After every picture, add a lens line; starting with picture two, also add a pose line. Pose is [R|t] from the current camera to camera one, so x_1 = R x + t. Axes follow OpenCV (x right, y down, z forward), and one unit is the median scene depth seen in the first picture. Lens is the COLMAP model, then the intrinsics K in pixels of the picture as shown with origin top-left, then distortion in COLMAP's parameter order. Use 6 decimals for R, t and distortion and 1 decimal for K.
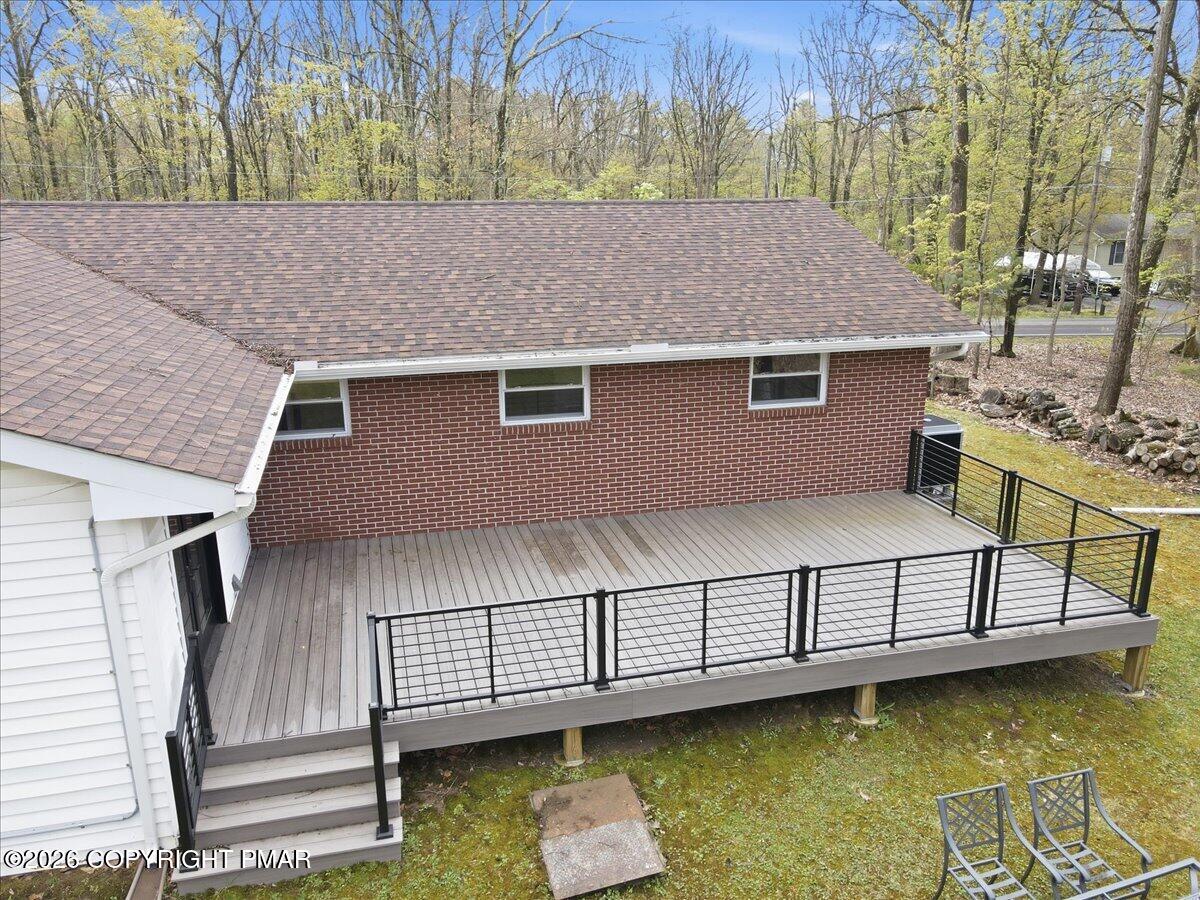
lens RADIAL K [[883.0, 0, 605.9], [0, 883.0, 447.4], [0, 0, 1]] dist [-0.010027, 0.047212]
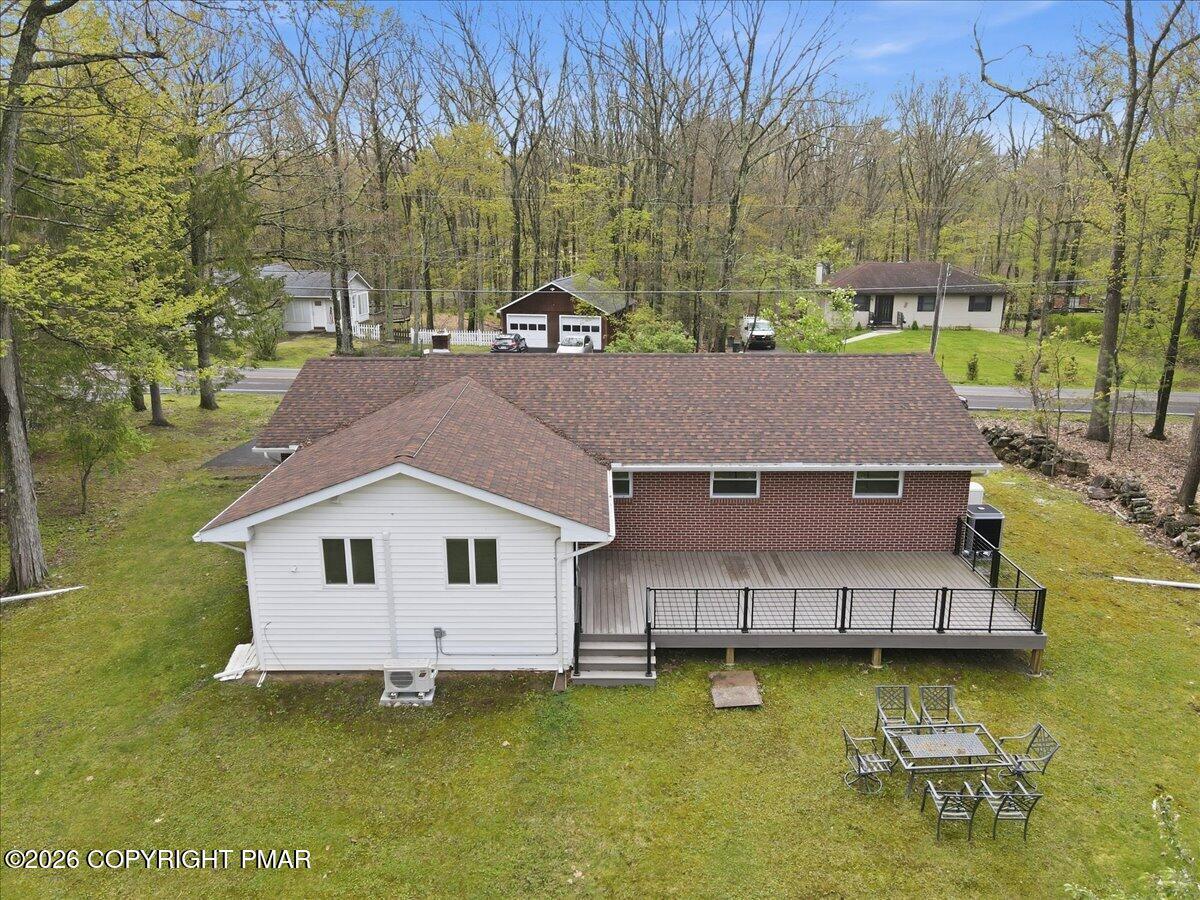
lens RADIAL K [[883.0, 0, 605.9], [0, 883.0, 447.4], [0, 0, 1]] dist [-0.010027, 0.047212]
pose [[0.967640, 0.068034, -0.242990, 0.123216], [-0.070636, 0.997500, -0.002000, -0.120684], [0.242246, 0.019100, 0.970027, -0.932138]]
